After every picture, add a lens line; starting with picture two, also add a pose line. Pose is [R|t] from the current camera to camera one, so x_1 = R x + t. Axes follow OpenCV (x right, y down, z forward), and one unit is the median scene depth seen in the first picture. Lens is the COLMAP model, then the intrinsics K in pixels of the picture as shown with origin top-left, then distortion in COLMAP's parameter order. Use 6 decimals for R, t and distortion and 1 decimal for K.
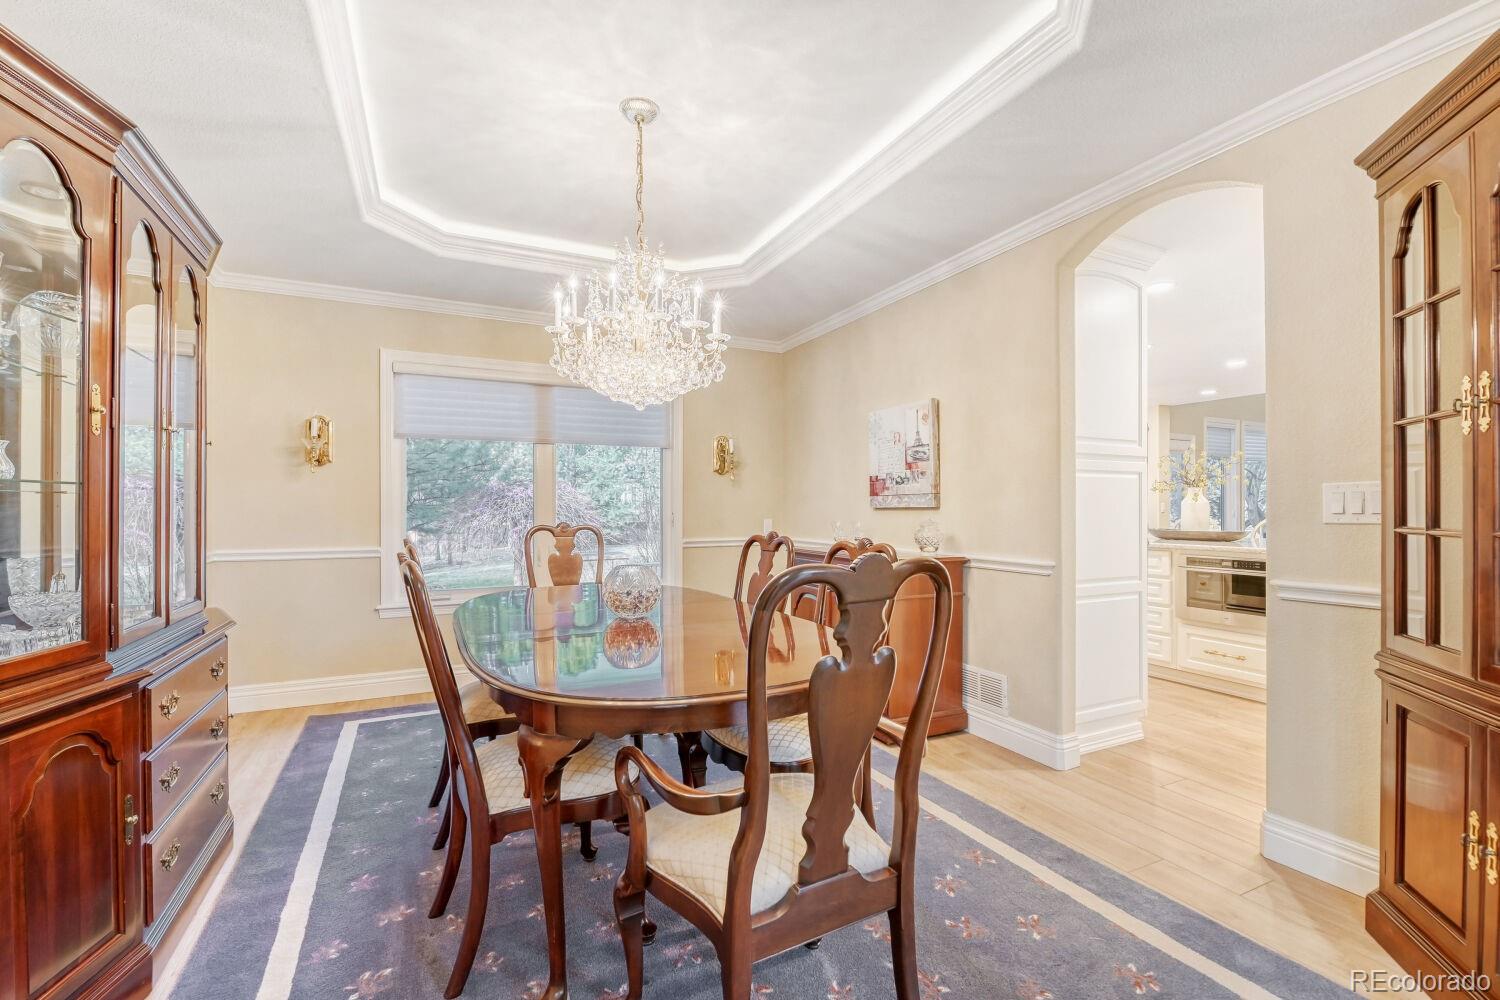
lens RADIAL K [[652.6, 0, 747.0], [0, 652.6, 504.7], [0, 0, 1]] dist [-0.002393, -0.001848]
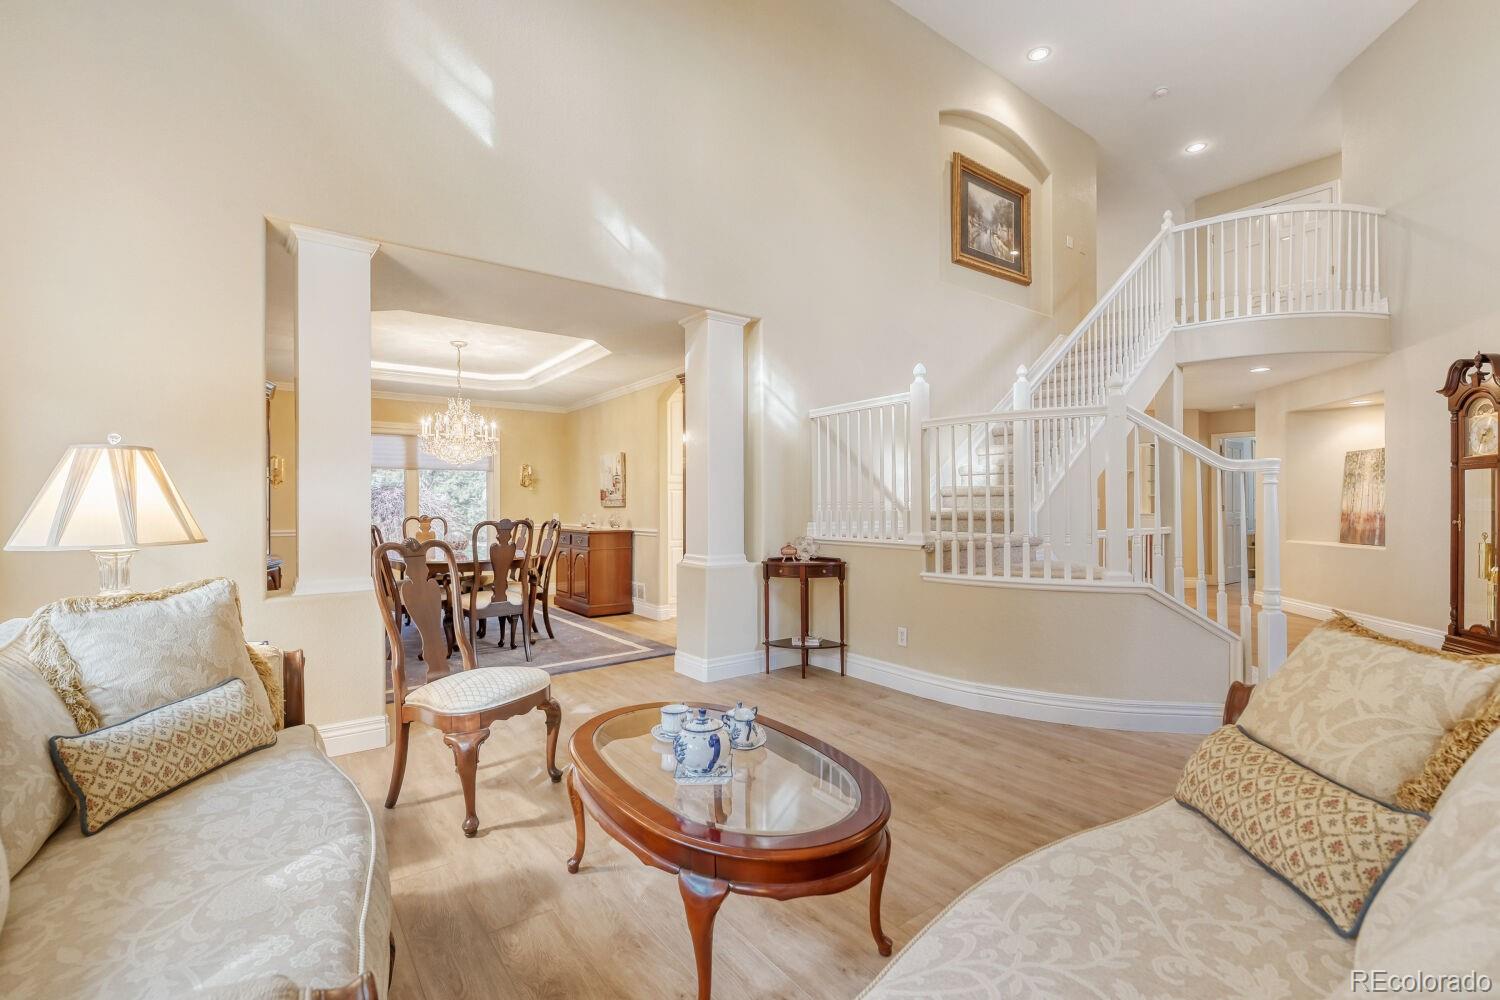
lens RADIAL K [[652.6, 0, 756.0], [0, 652.6, 505.2], [0, 0, 1]] dist [-0.002393, -0.001848]
pose [[0.979563, -0.002098, 0.201126, 0.283452], [0.001133, 0.999987, 0.004912, -0.008811], [-0.201134, -0.004584, 0.979553, -1.057579]]
